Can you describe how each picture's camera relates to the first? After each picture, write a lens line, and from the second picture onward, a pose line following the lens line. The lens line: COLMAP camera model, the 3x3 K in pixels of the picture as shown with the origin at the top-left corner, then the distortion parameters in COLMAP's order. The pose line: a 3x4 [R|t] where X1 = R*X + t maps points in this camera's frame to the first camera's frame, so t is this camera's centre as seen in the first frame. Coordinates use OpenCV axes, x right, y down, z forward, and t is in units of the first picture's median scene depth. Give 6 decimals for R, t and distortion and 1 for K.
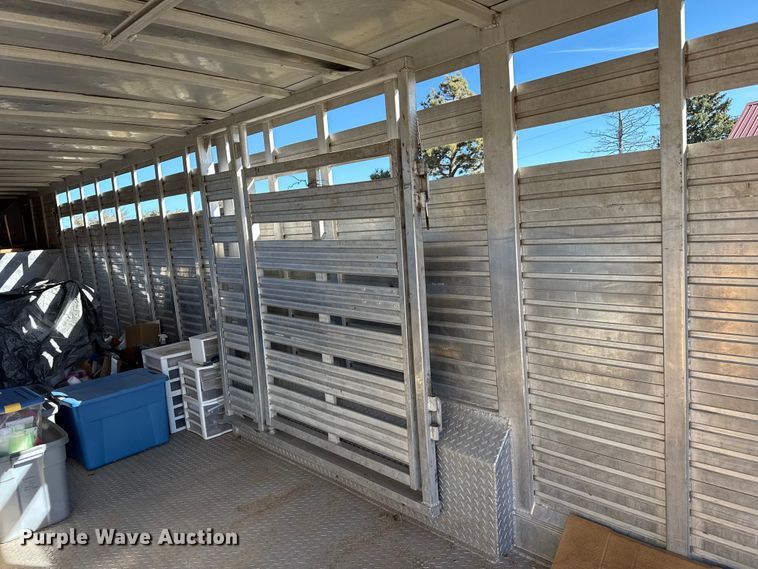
lens RADIAL K [[530.3, 0, 366.4], [0, 530.3, 280.4], [0, 0, 1]] dist [0.014567, -0.002029]
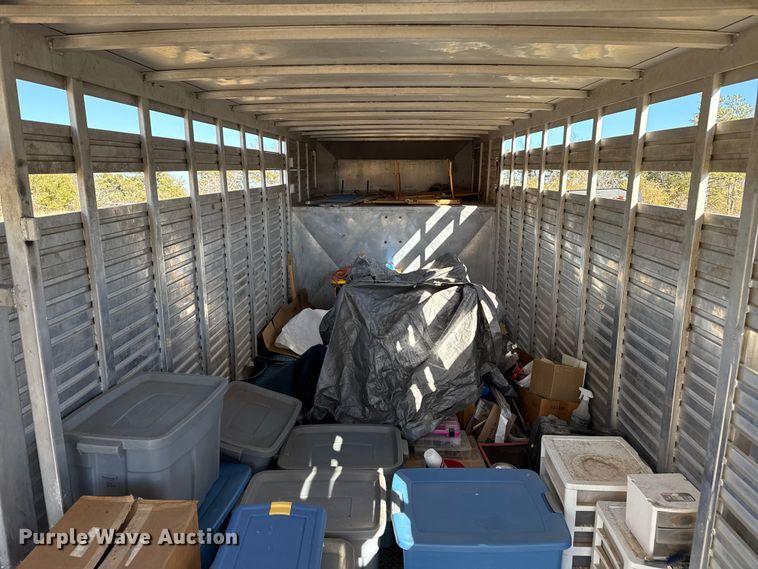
lens RADIAL K [[530.3, 0, 366.4], [0, 530.3, 280.4], [0, 0, 1]] dist [0.014567, -0.002029]
pose [[0.687140, 0.224681, -0.690910, -0.184685], [-0.139869, 0.974100, 0.177667, -0.111780], [0.712934, -0.025445, 0.700769, 0.446159]]
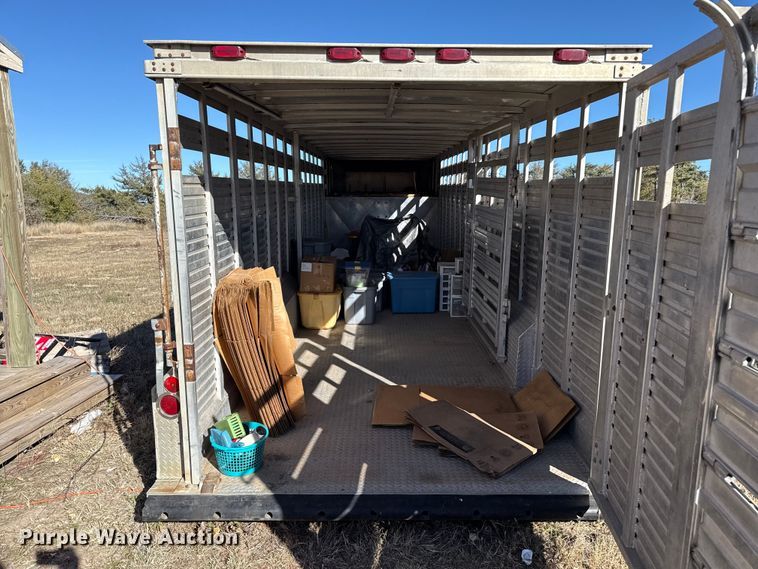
lens RADIAL K [[516.6, 0, 378.2], [0, 516.6, 293.5], [0, 0, 1]] dist [0.002897, -0.001534]
pose [[0.726451, 0.218459, -0.651571, 0.537827], [-0.143515, 0.975449, 0.167041, -0.020742], [0.672066, -0.027837, 0.739968, -0.358686]]
